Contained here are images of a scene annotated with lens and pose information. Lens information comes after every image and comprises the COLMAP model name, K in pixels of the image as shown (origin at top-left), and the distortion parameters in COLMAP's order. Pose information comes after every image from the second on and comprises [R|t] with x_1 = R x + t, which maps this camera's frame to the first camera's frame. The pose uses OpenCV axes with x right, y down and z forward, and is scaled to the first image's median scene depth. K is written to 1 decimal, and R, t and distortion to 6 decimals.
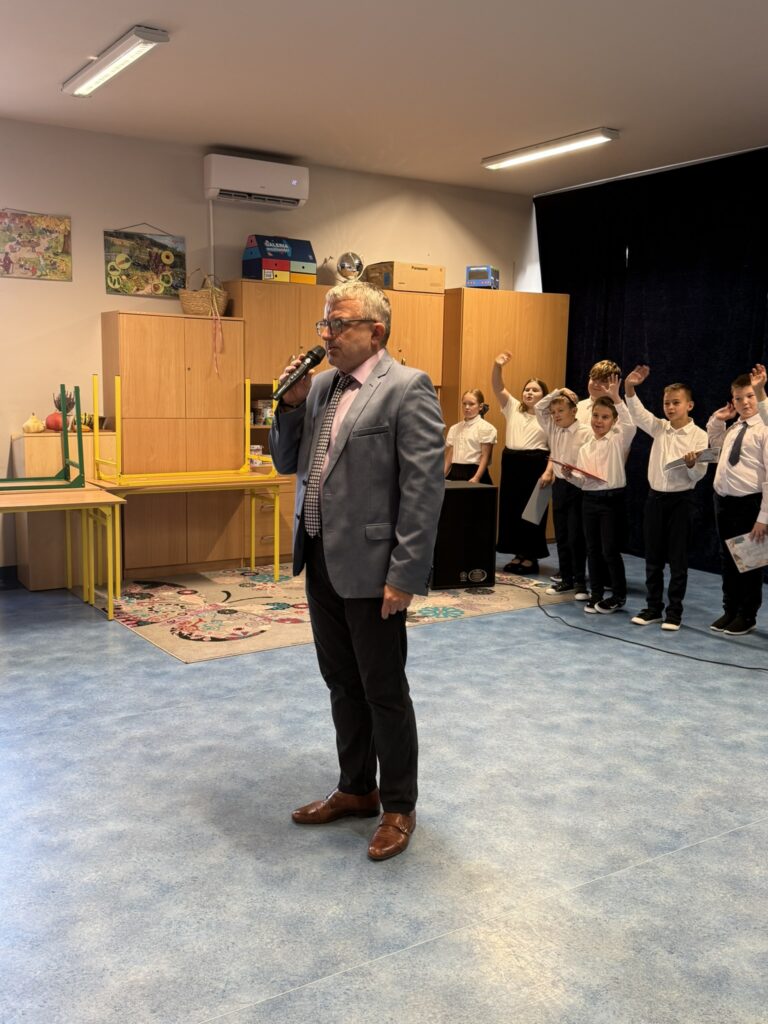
lens RADIAL K [[958.1, 0, 377.8], [0, 958.1, 504.9], [0, 0, 1]] dist [0.083126, 0.000000]
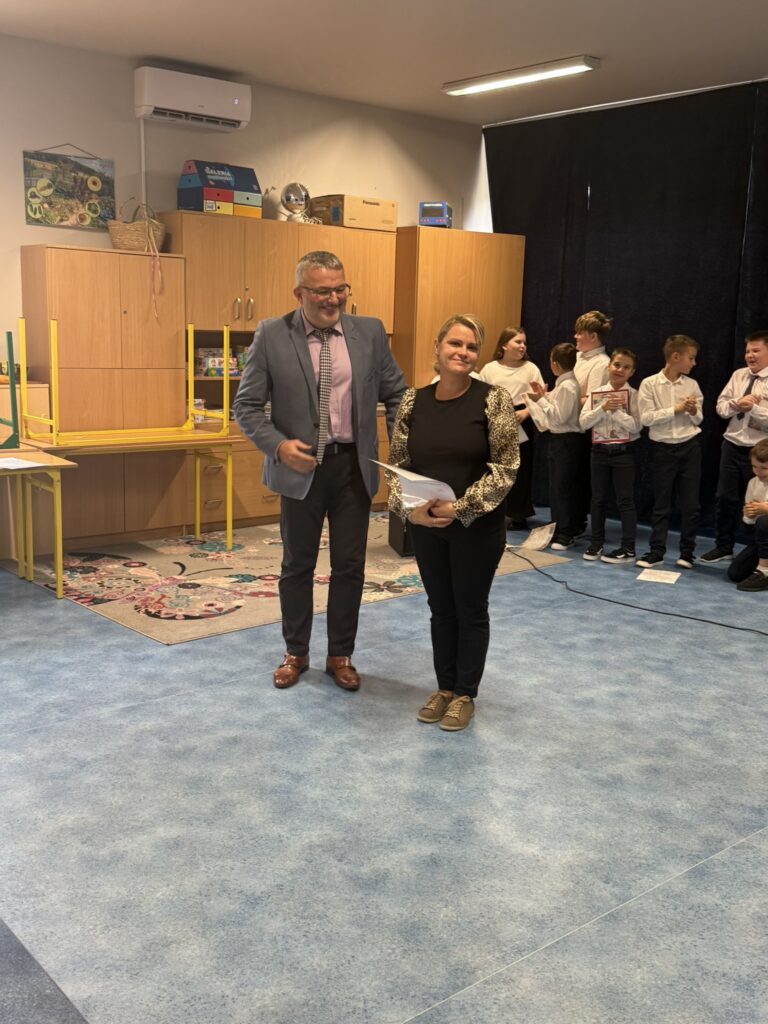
lens RADIAL K [[1038.8, 0, 353.6], [0, 1038.8, 490.9], [0, 0, 1]] dist [0.065698, 0.000000]
pose [[0.991186, -0.010939, 0.132025, -0.135426], [0.006747, 0.999460, 0.032156, -0.007493], [-0.132305, -0.030982, 0.990725, 0.021641]]
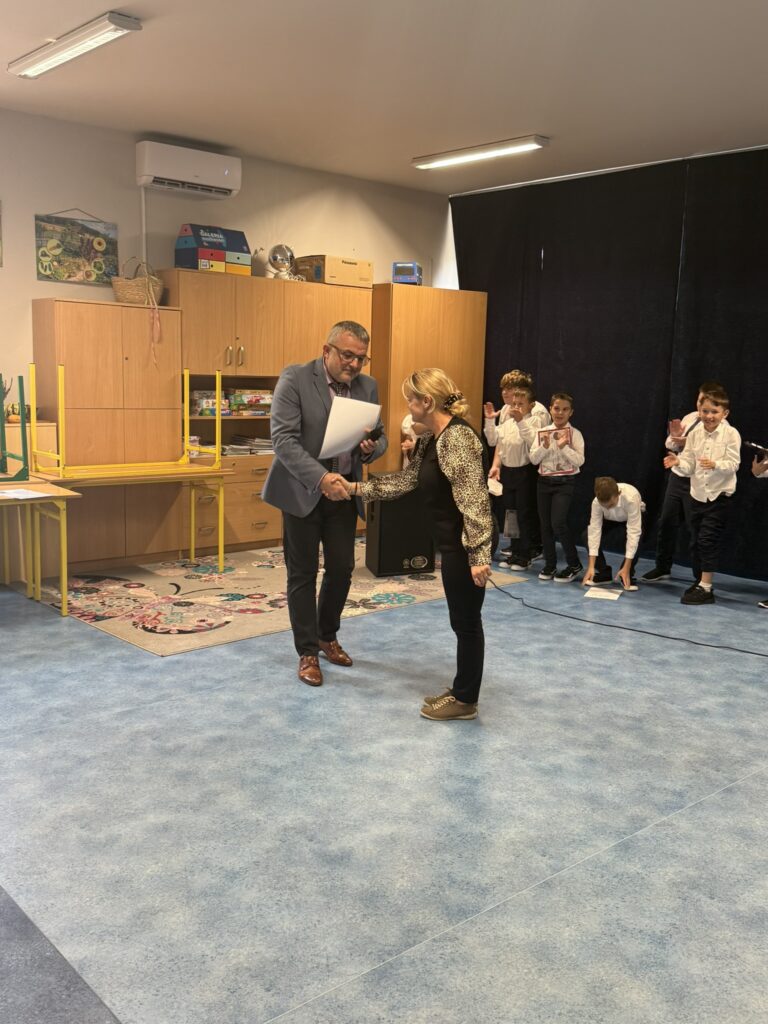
lens RADIAL K [[958.1, 0, 374.2], [0, 958.1, 493.2], [0, 0, 1]] dist [0.083126, 0.000000]
pose [[0.986606, -0.009340, 0.162854, -0.126424], [0.009378, 0.999956, 0.000536, -0.002162], [-0.162852, 0.000998, 0.986650, -0.014557]]
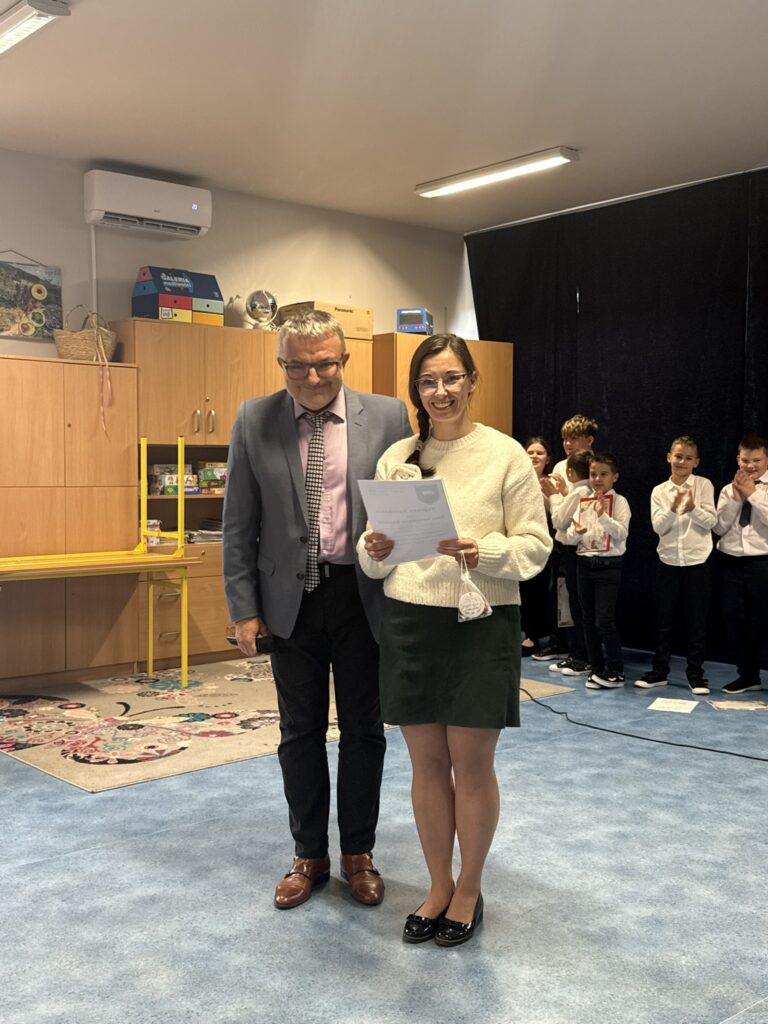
lens RADIAL K [[1108.6, 0, 375.6], [0, 1108.6, 506.8], [0, 0, 1]] dist [0.067120, 0.000000]
pose [[0.990608, -0.017544, 0.135600, -0.081976], [0.031118, 0.994636, -0.098642, 0.029887], [-0.133142, 0.101936, 0.985841, 0.066829]]
